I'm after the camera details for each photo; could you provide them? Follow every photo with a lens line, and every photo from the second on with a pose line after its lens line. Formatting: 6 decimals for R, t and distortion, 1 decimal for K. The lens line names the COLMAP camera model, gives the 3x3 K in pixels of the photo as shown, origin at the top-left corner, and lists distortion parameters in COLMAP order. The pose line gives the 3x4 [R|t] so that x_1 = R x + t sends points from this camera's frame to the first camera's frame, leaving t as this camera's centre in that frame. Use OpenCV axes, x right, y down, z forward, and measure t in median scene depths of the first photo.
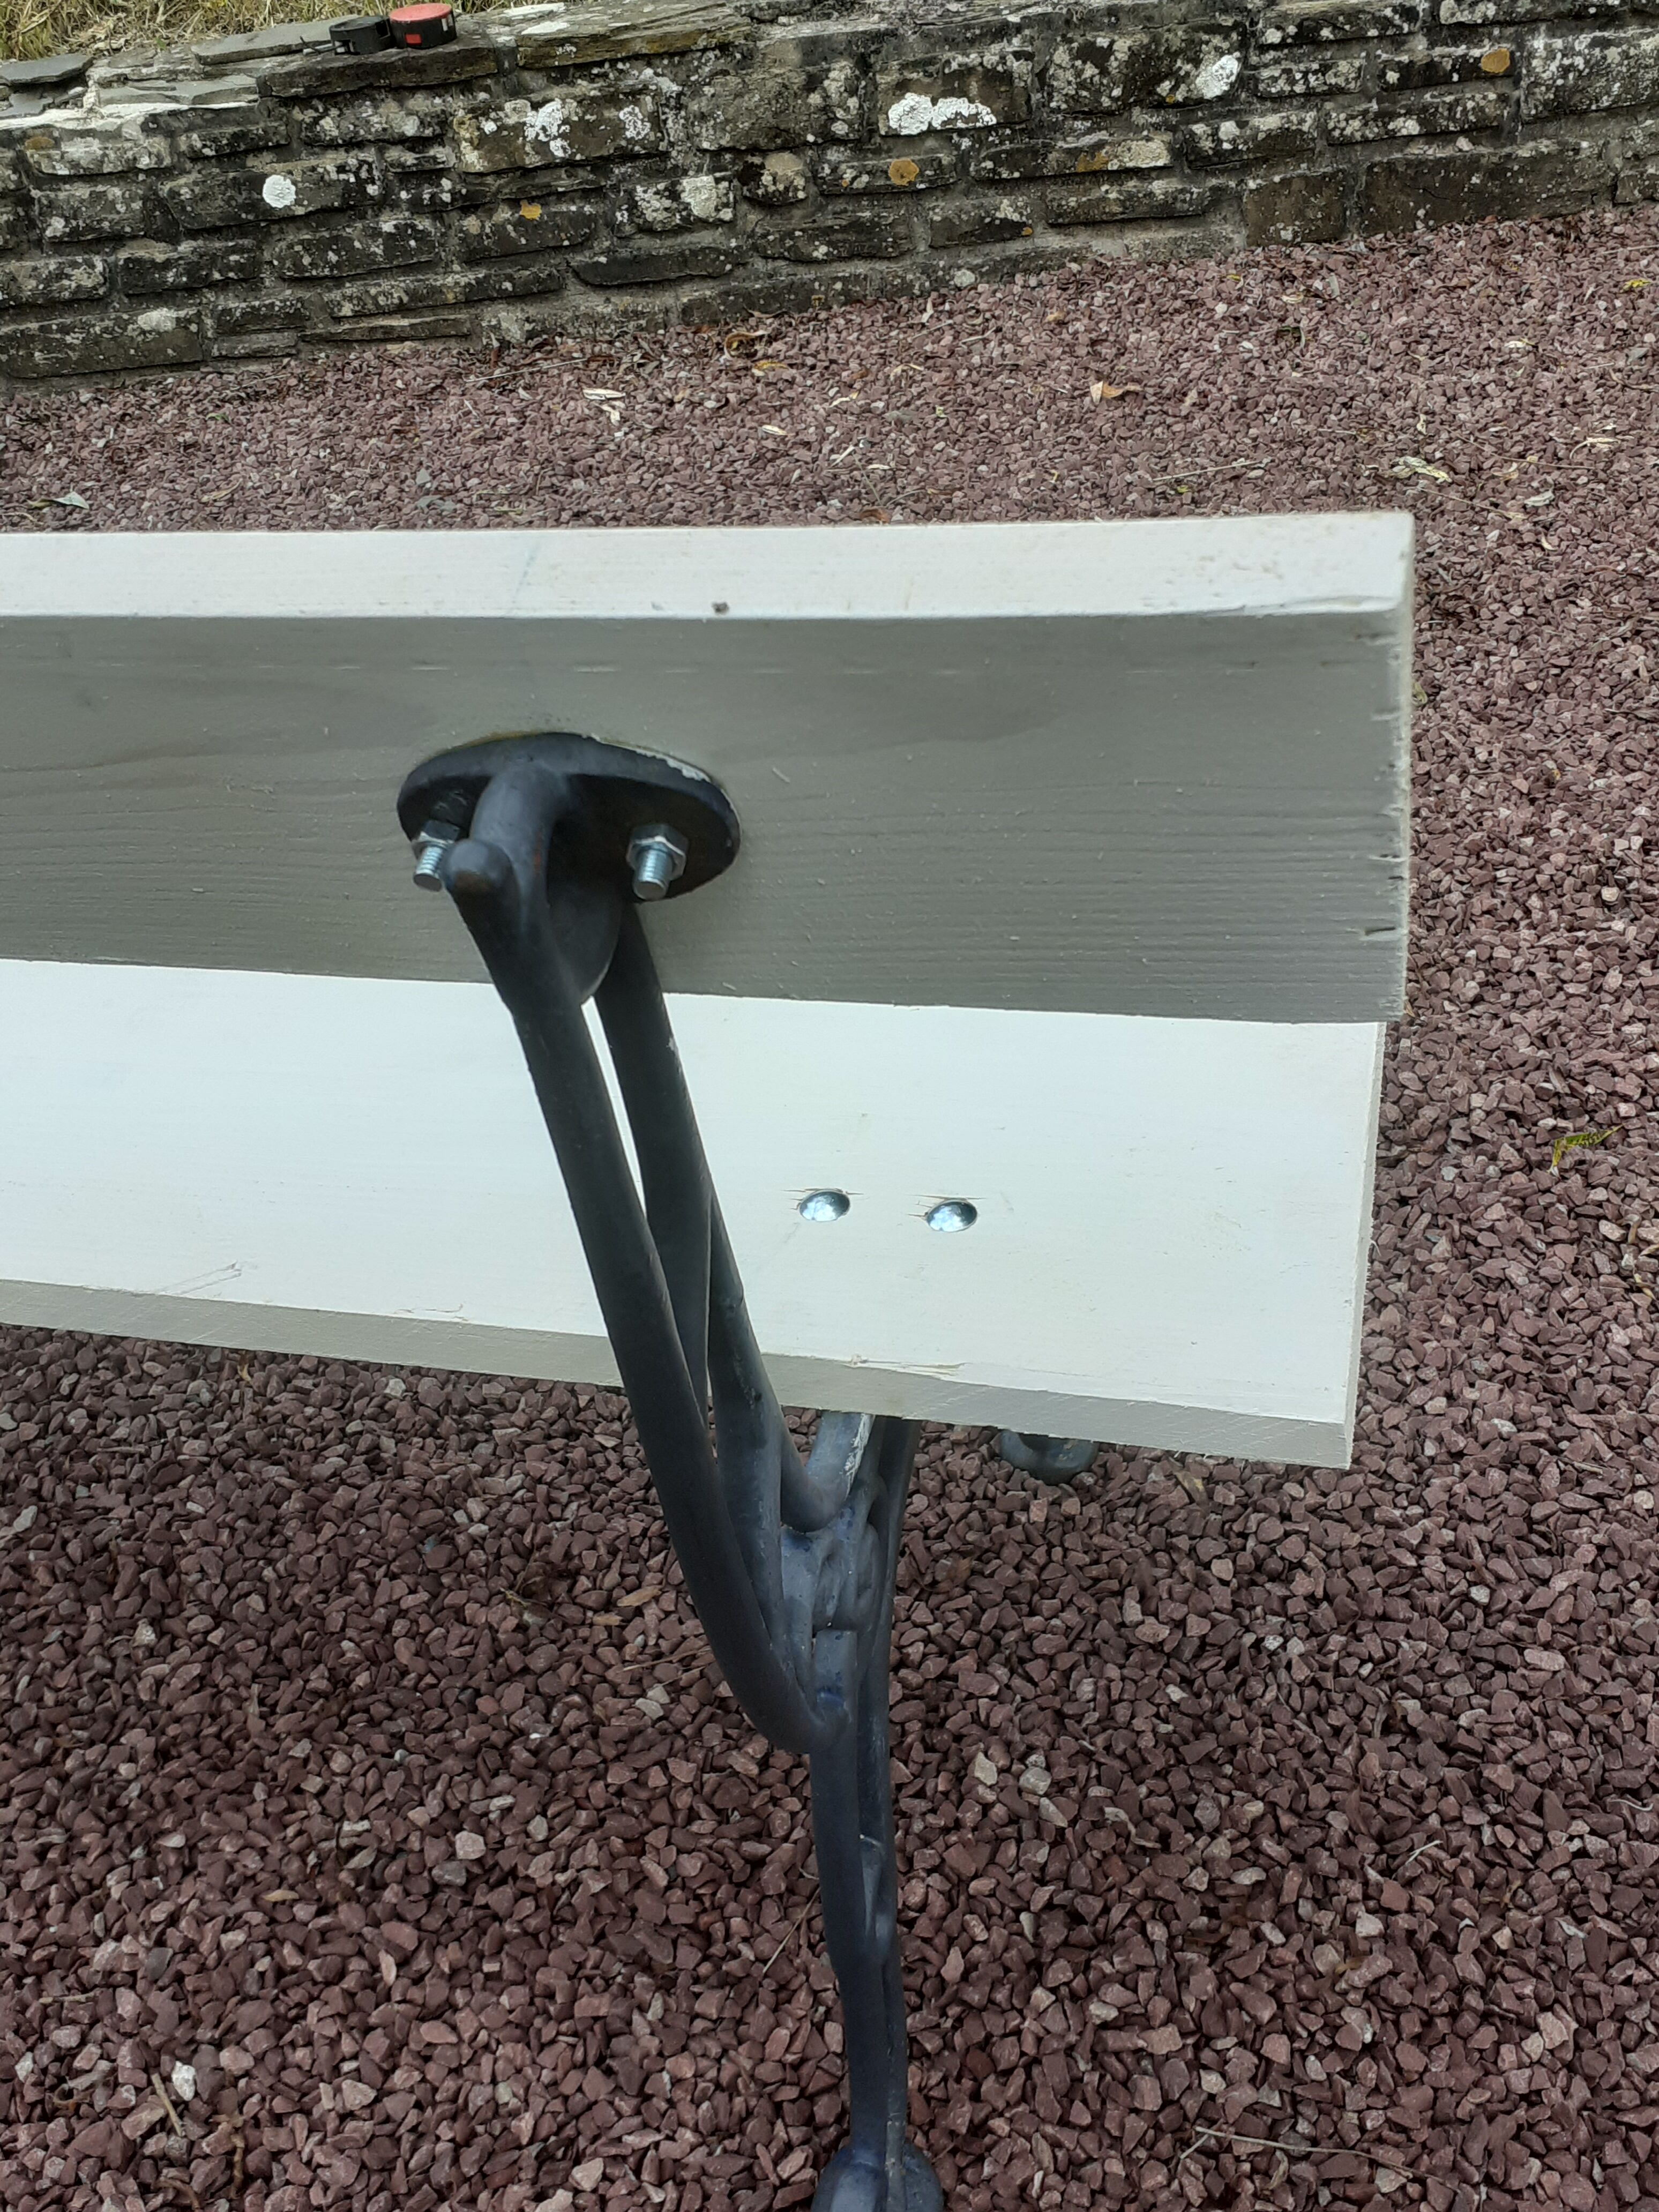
lens RADIAL K [[2245.8, 0, 812.2], [0, 2245.8, 1062.5], [0, 0, 1]] dist [0.135692, -0.308984]
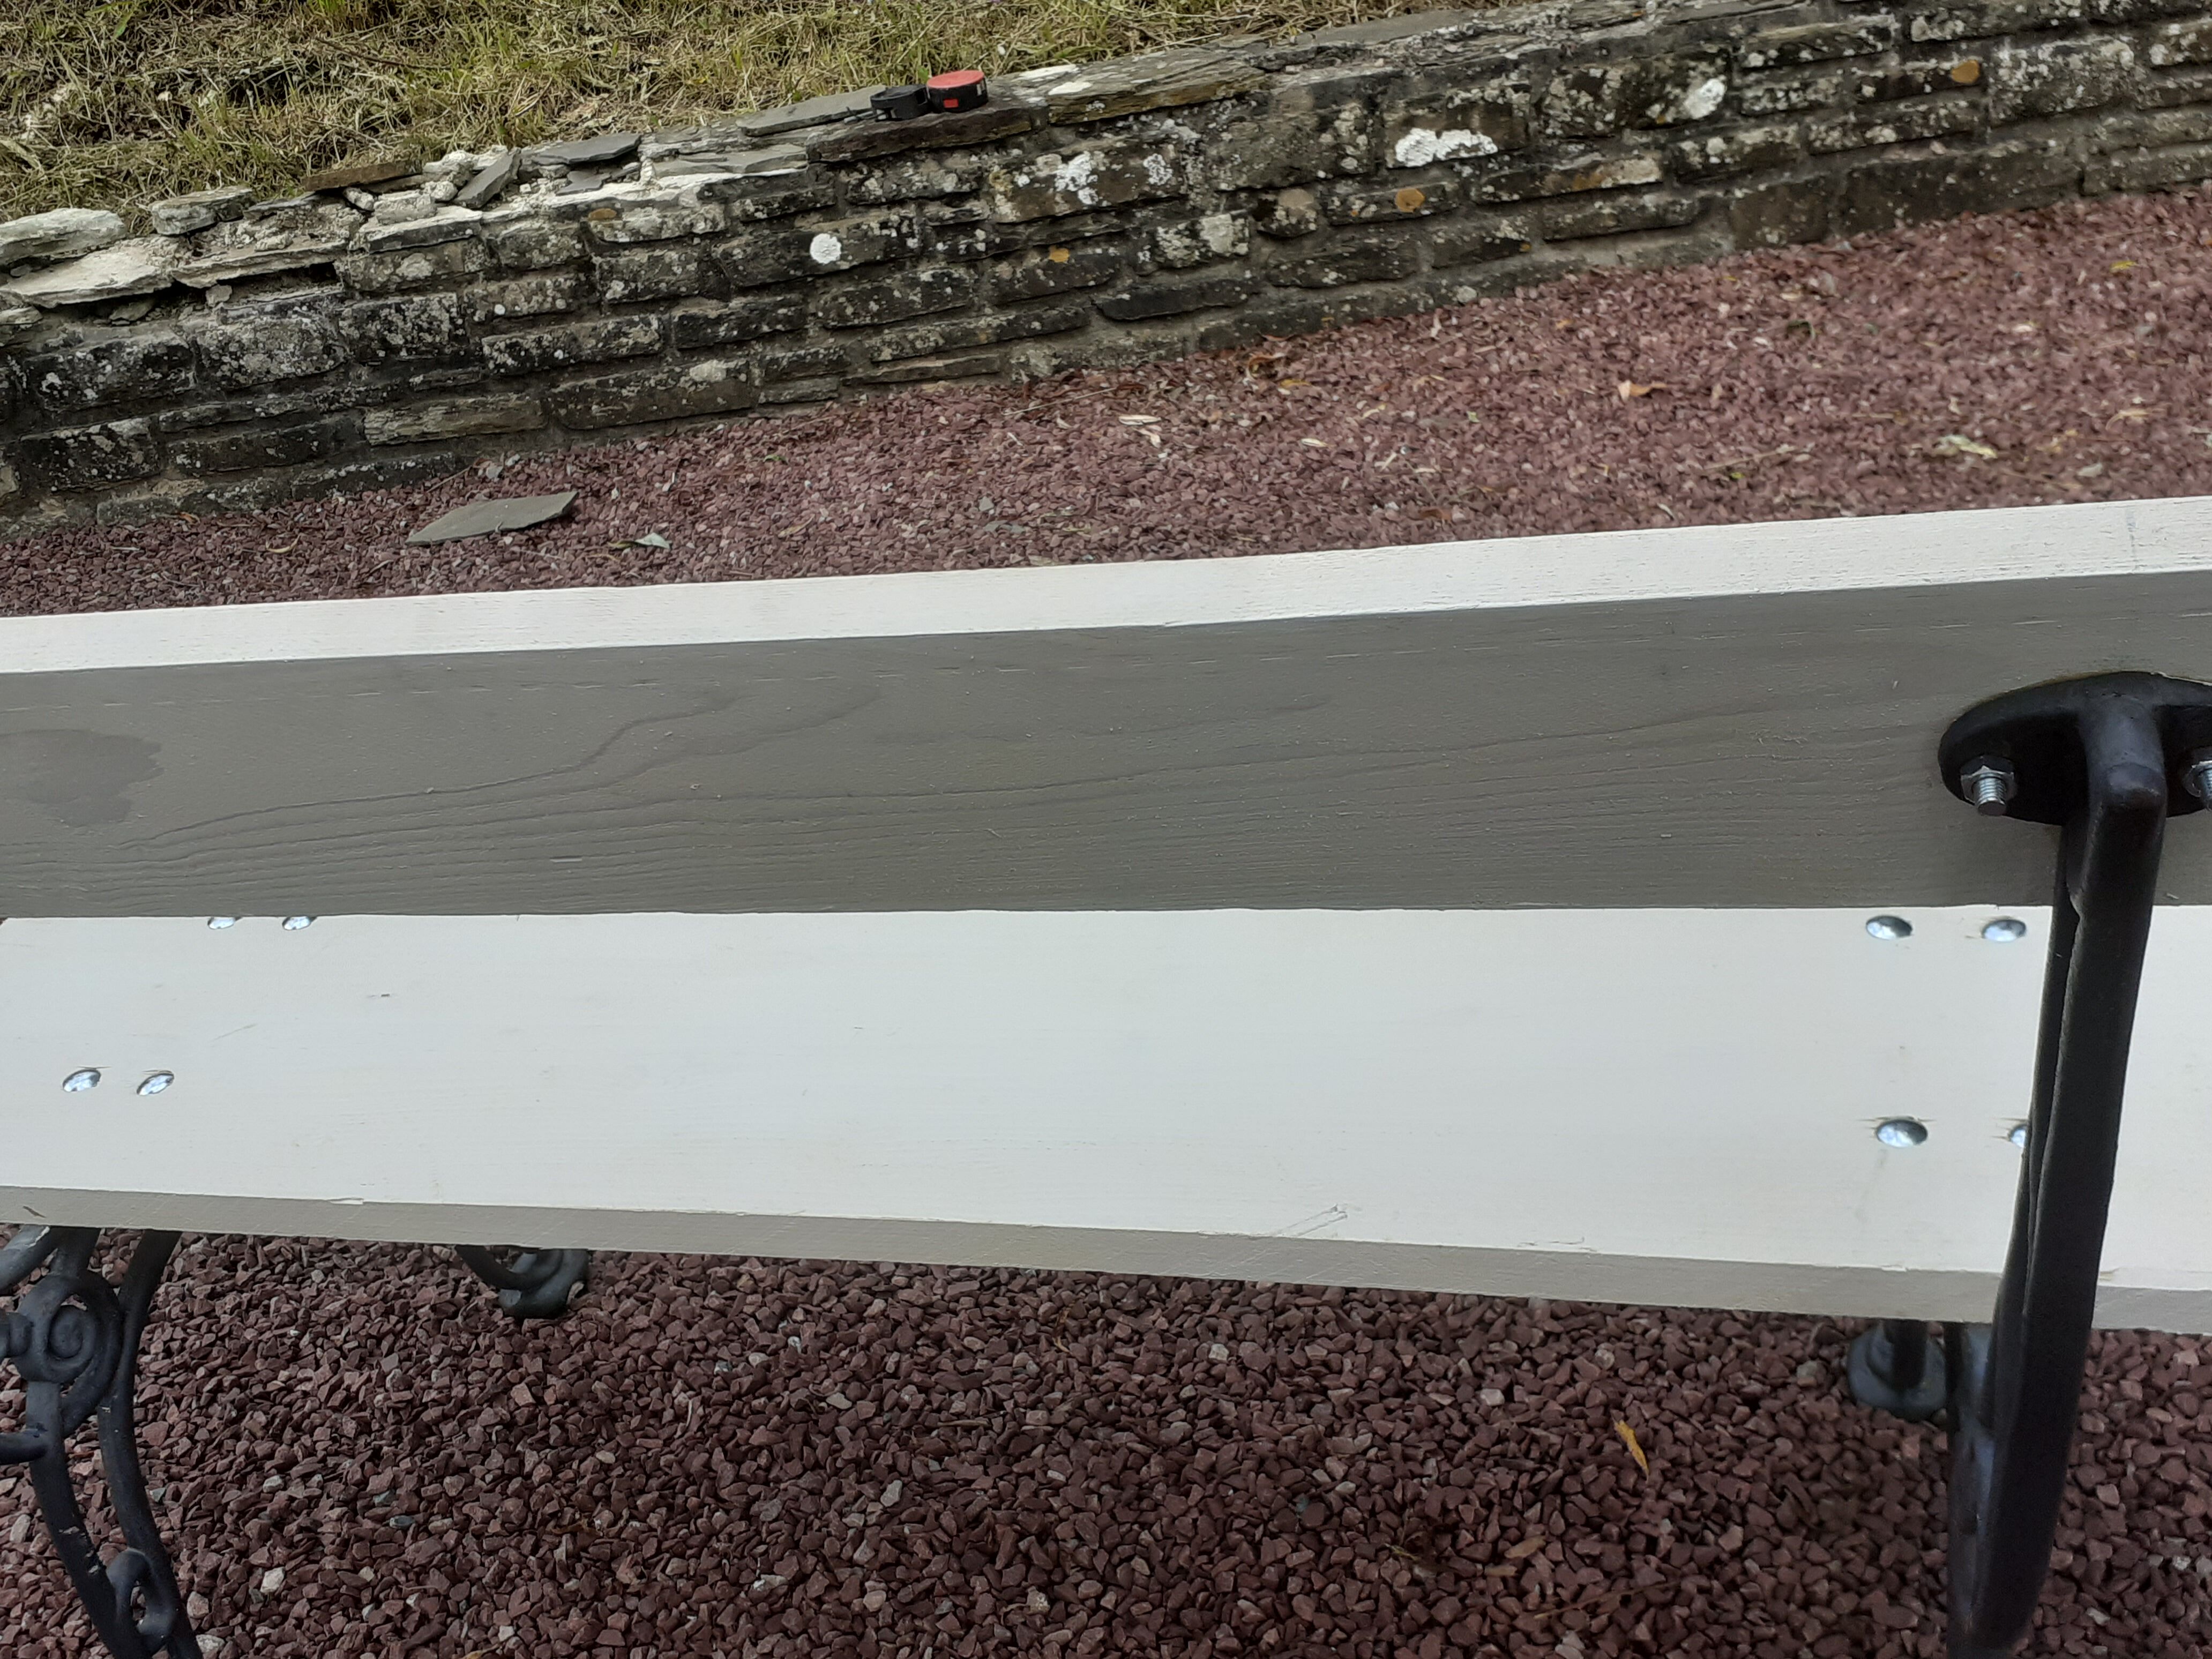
lens RADIAL K [[2236.5, 0, 1093.2], [0, 2236.5, 830.0], [0, 0, 1]] dist [0.219125, -0.593168]
pose [[0.998883, -0.044290, -0.016487, -0.103958], [0.042305, 0.993486, -0.105806, 0.006486], [0.021065, 0.104990, 0.994250, -0.026081]]
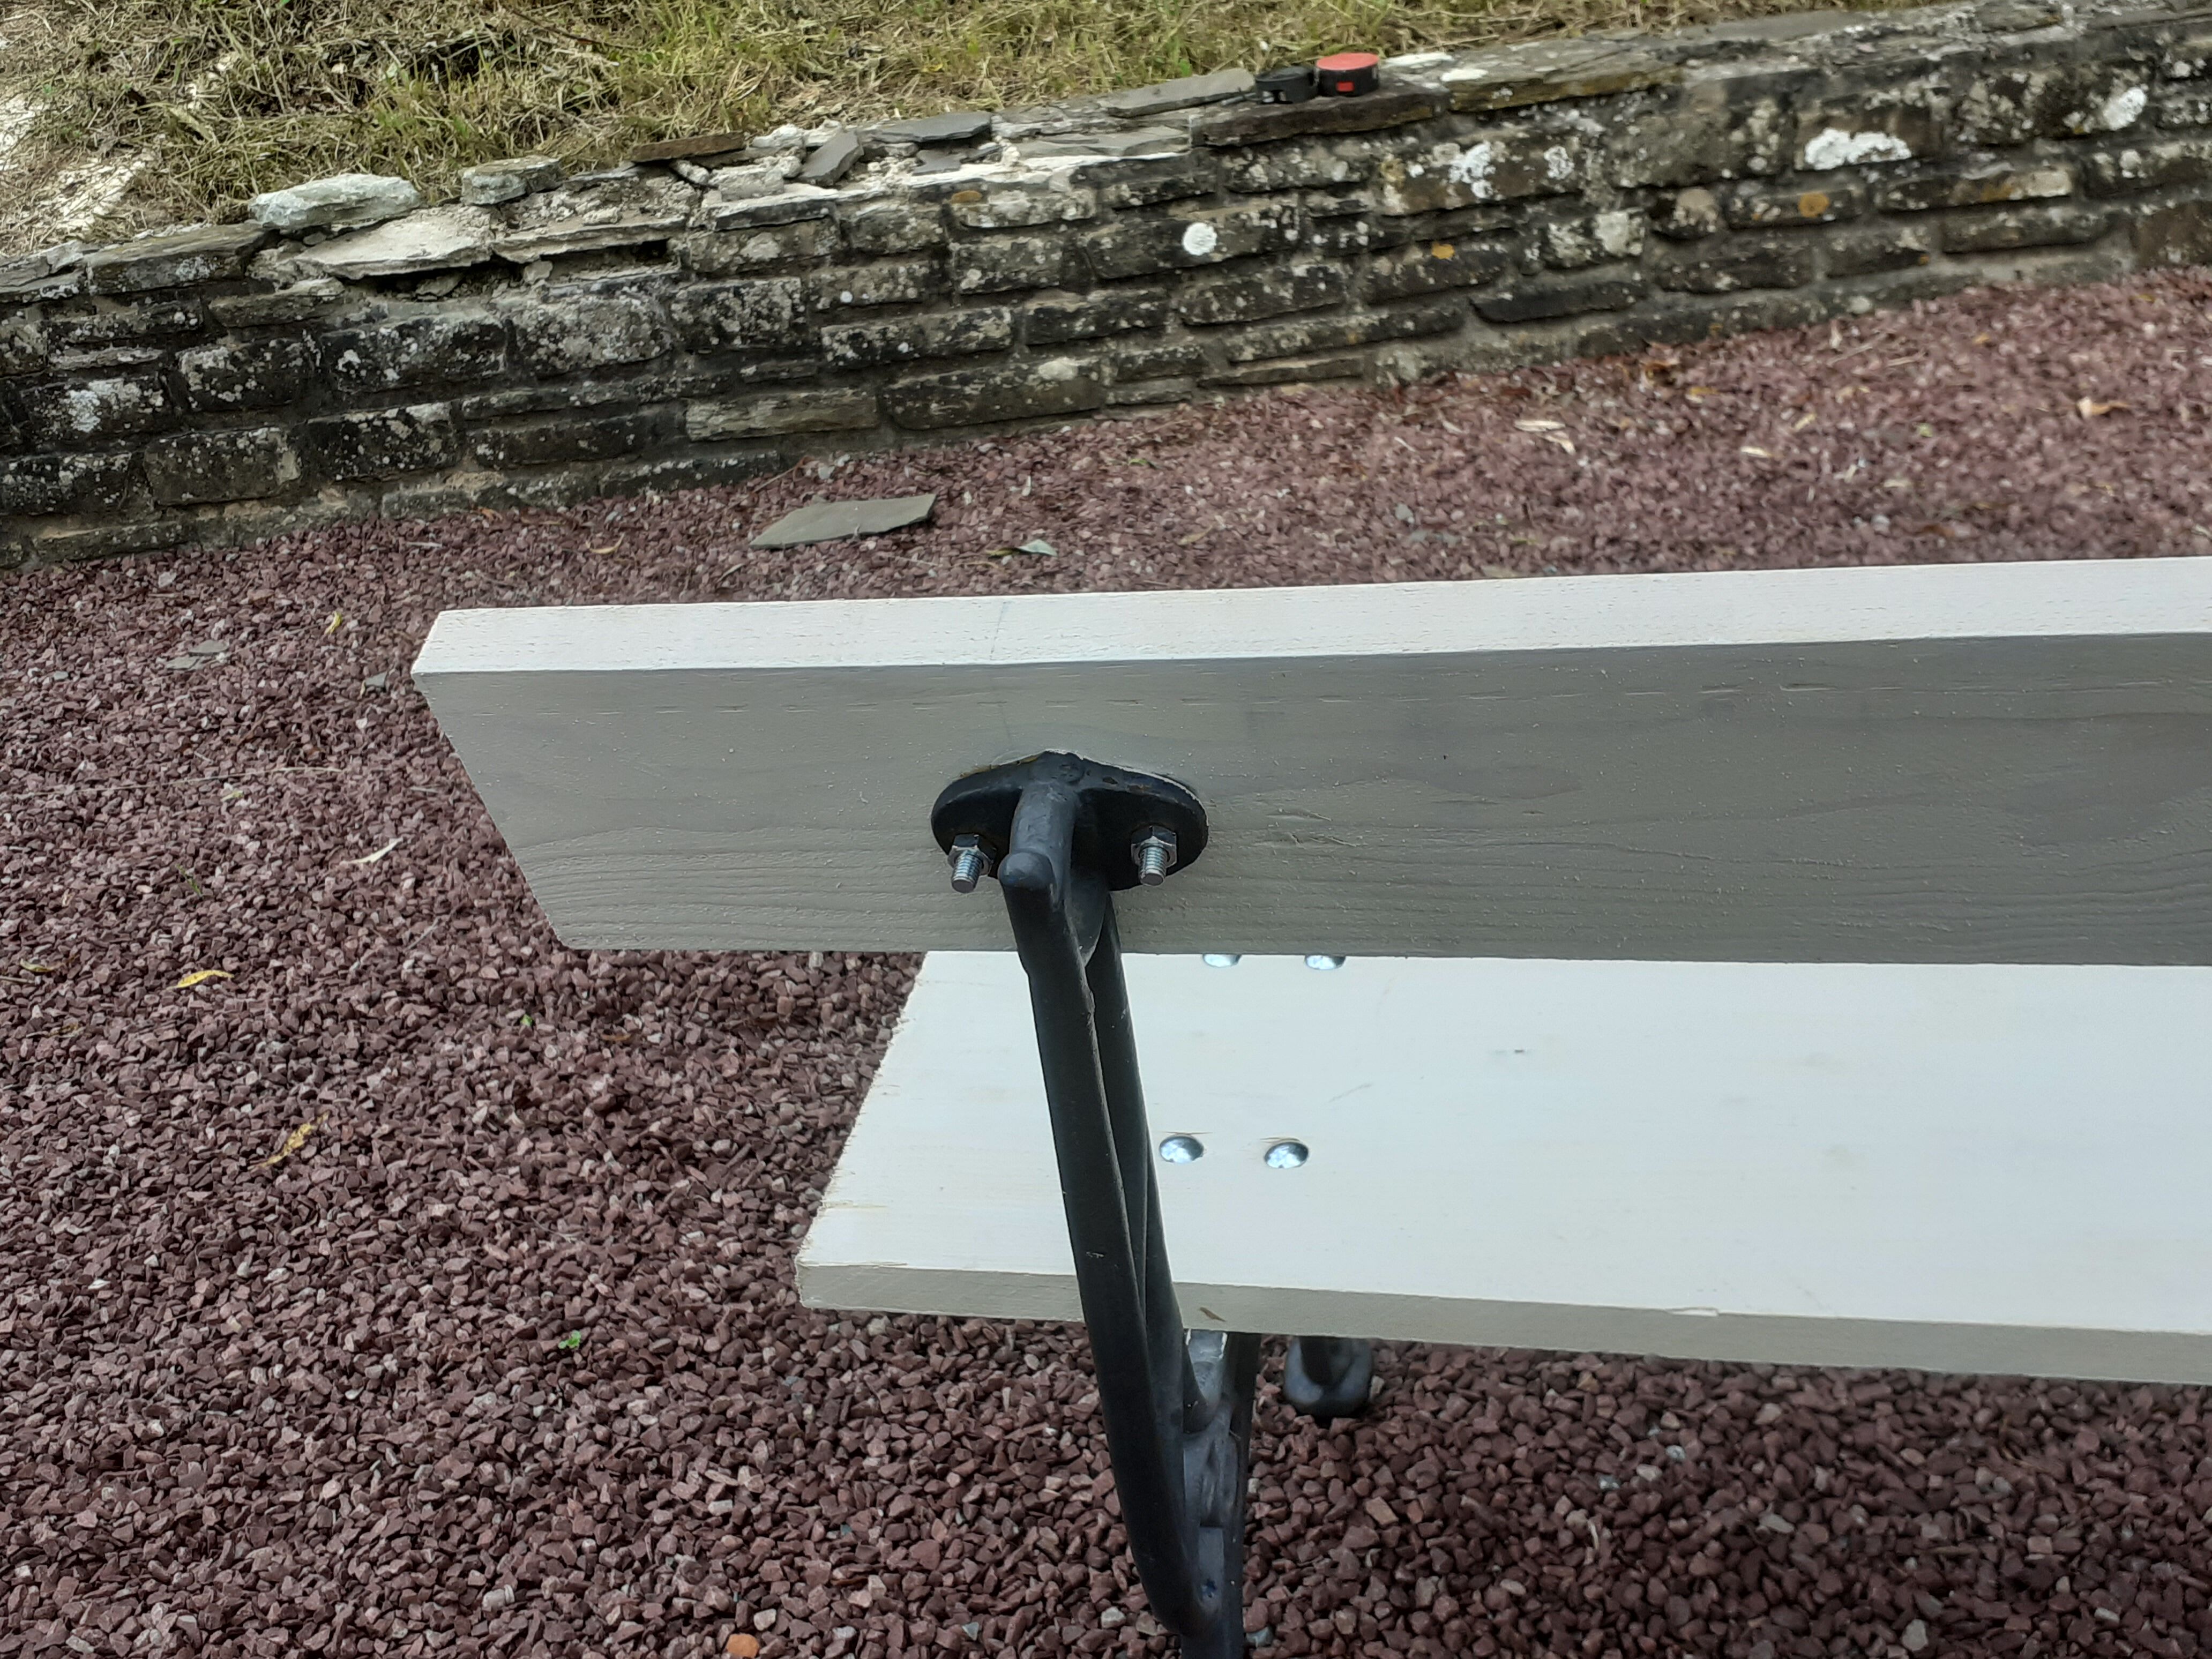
lens RADIAL K [[2236.5, 0, 1093.2], [0, 2236.5, 830.0], [0, 0, 1]] dist [0.219125, -0.593168]
pose [[0.998450, -0.030775, 0.046372, -0.337012], [0.036145, 0.992140, -0.119801, -0.008199], [-0.042321, 0.121291, 0.991714, 0.049627]]
